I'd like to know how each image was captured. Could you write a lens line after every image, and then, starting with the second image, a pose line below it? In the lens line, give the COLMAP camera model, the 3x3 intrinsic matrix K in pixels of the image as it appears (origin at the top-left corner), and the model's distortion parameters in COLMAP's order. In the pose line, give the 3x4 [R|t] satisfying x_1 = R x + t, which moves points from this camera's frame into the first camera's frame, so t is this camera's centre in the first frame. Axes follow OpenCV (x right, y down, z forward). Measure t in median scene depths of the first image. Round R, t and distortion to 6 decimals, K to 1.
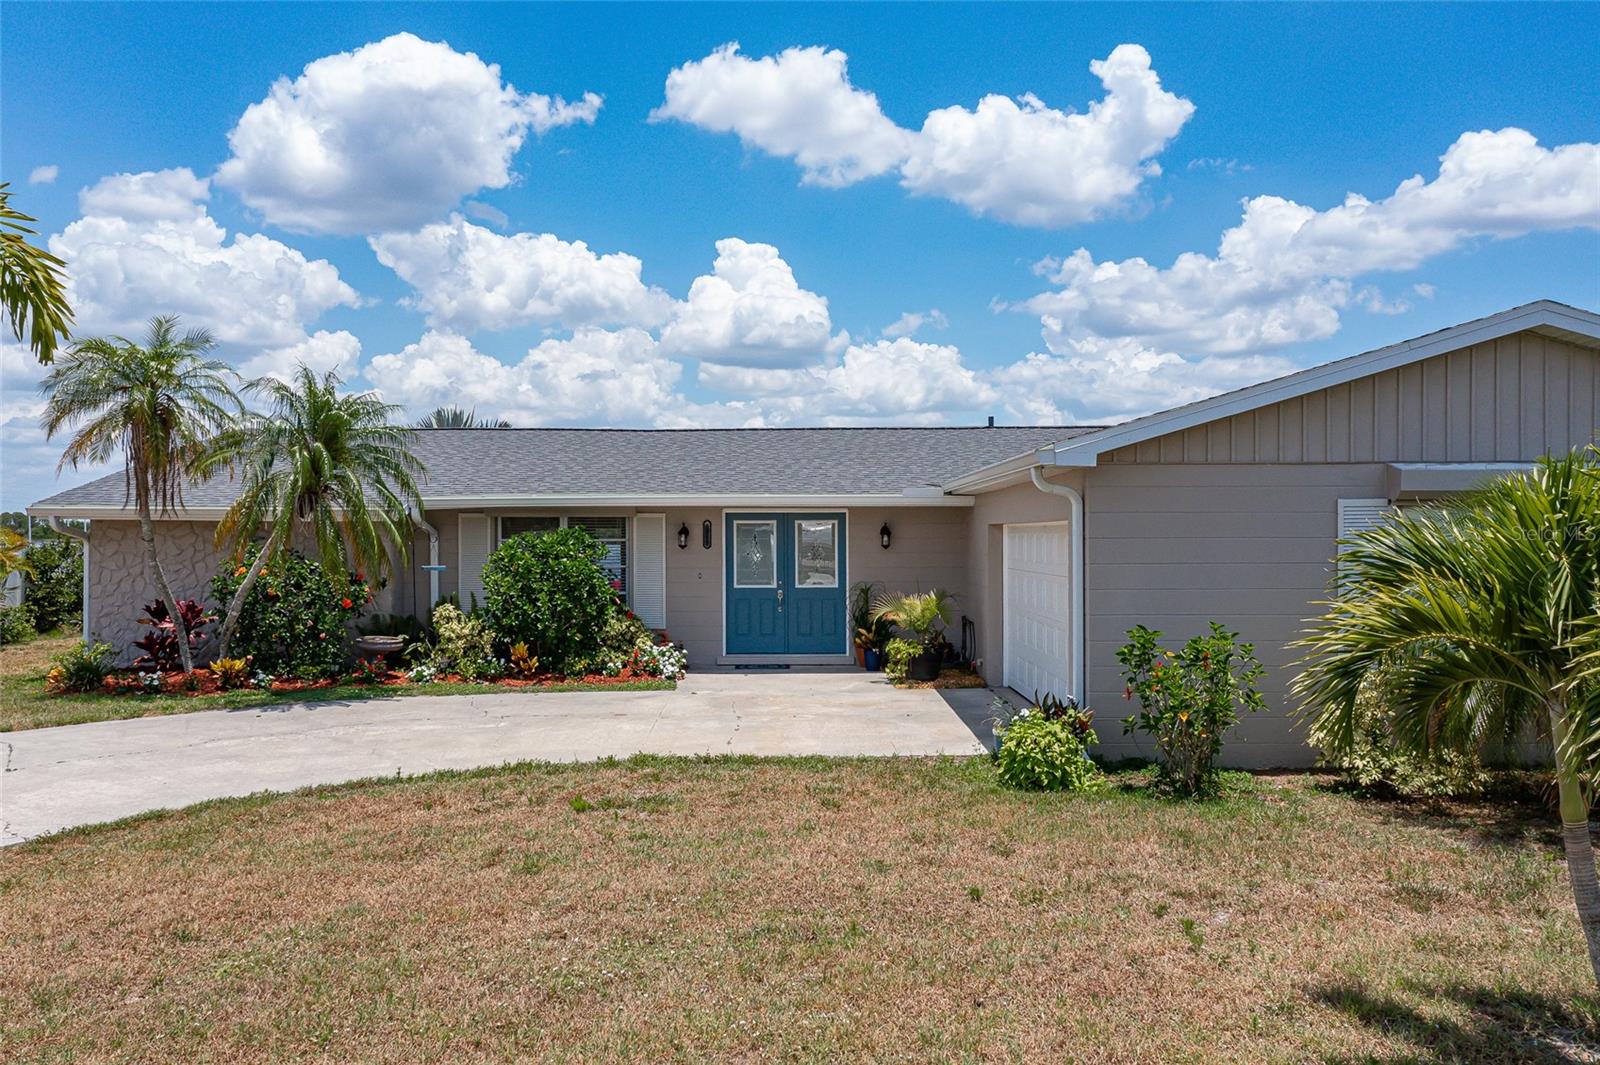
lens RADIAL K [[1243.9, 0, 800.0], [0, 1243.9, 532.5], [0, 0, 1]] dist [0.008947, 0.045601]
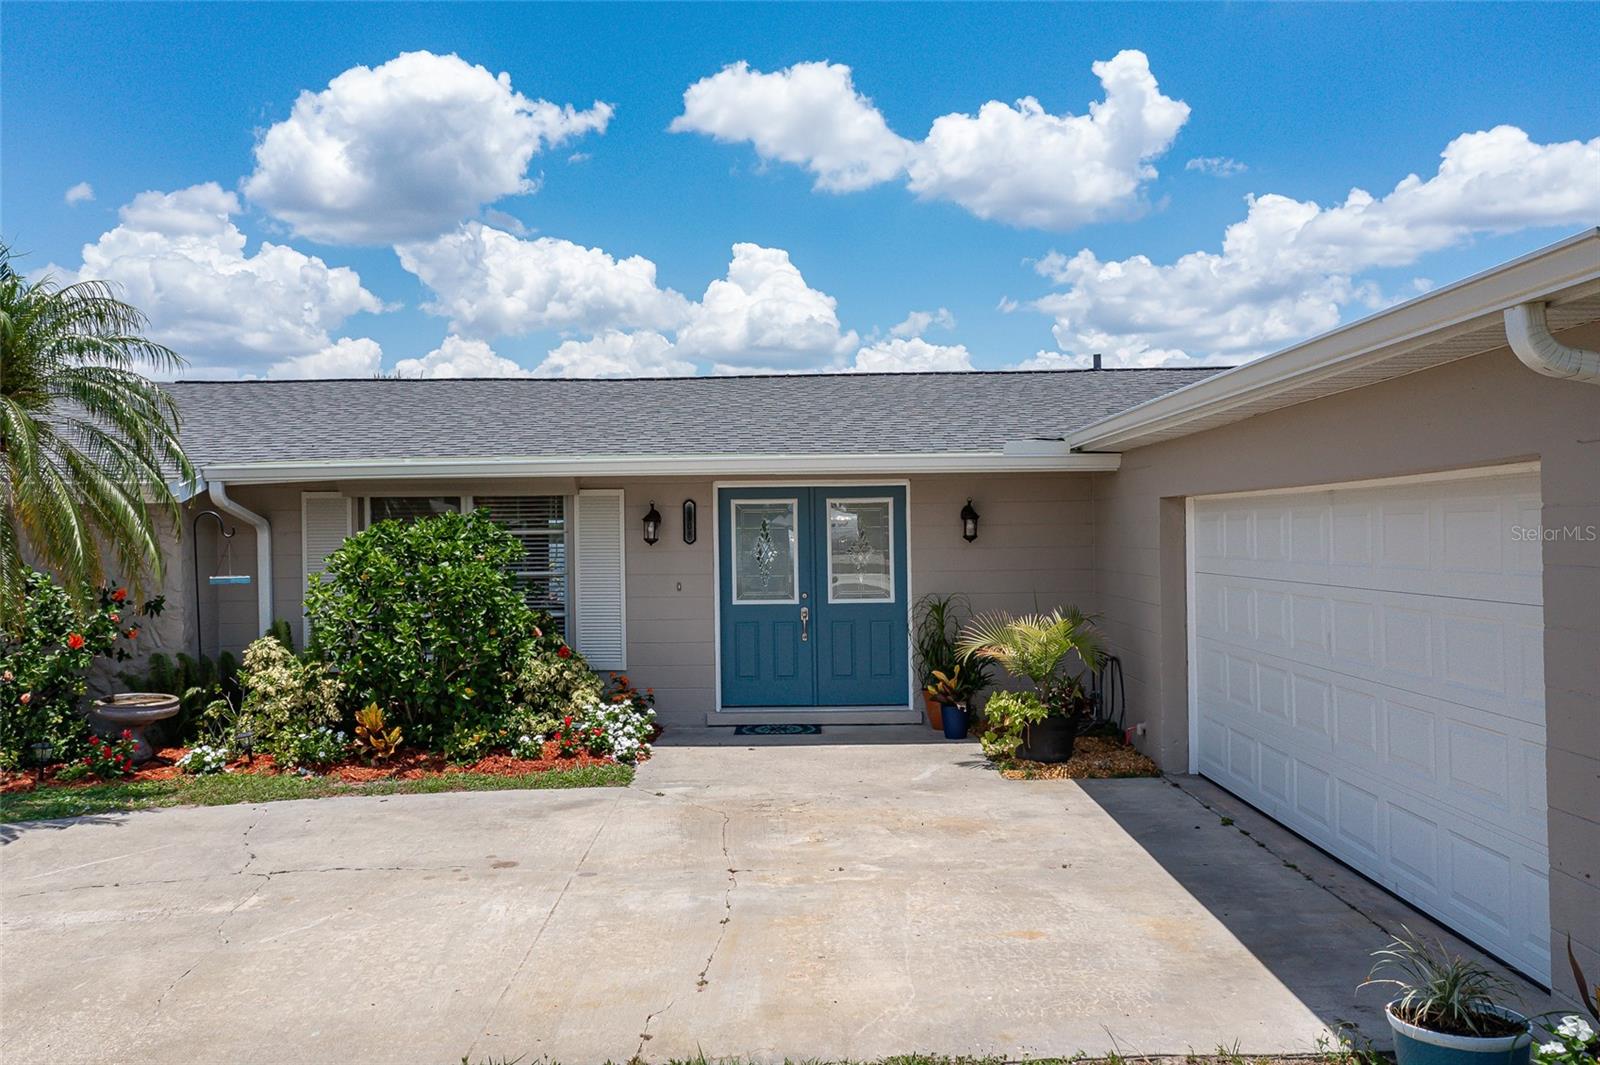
lens RADIAL K [[1214.4, 0, 800.0], [0, 1214.4, 532.5], [0, 0, 1]] dist [0.005902, 0.024568]
pose [[0.999879, -0.010065, -0.011823, -0.011022], [0.010094, 0.999946, 0.002360, 0.006523], [0.011798, -0.002479, 0.999927, 0.393706]]
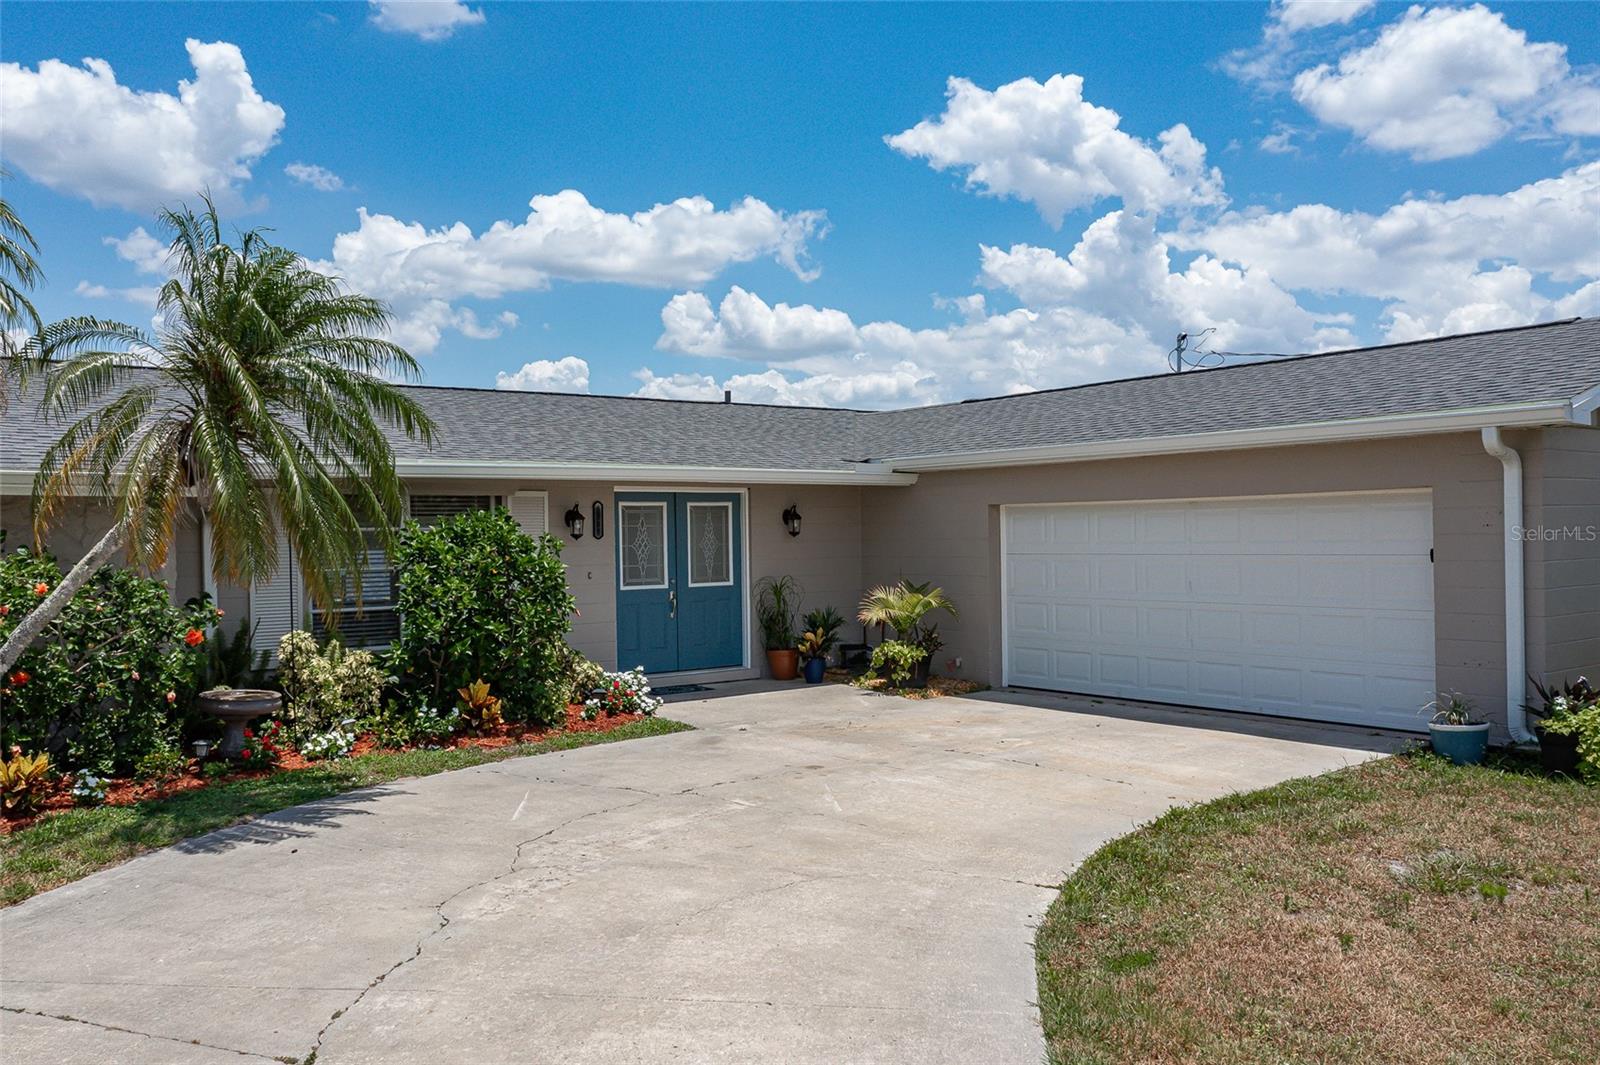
lens RADIAL K [[1214.4, 0, 800.0], [0, 1214.4, 532.5], [0, 0, 1]] dist [0.005902, 0.024568]
pose [[0.792869, -0.011625, 0.609282, -0.443288], [0.013095, 0.999912, 0.002037, 0.009452], [-0.609252, 0.006364, 0.792951, 0.365268]]
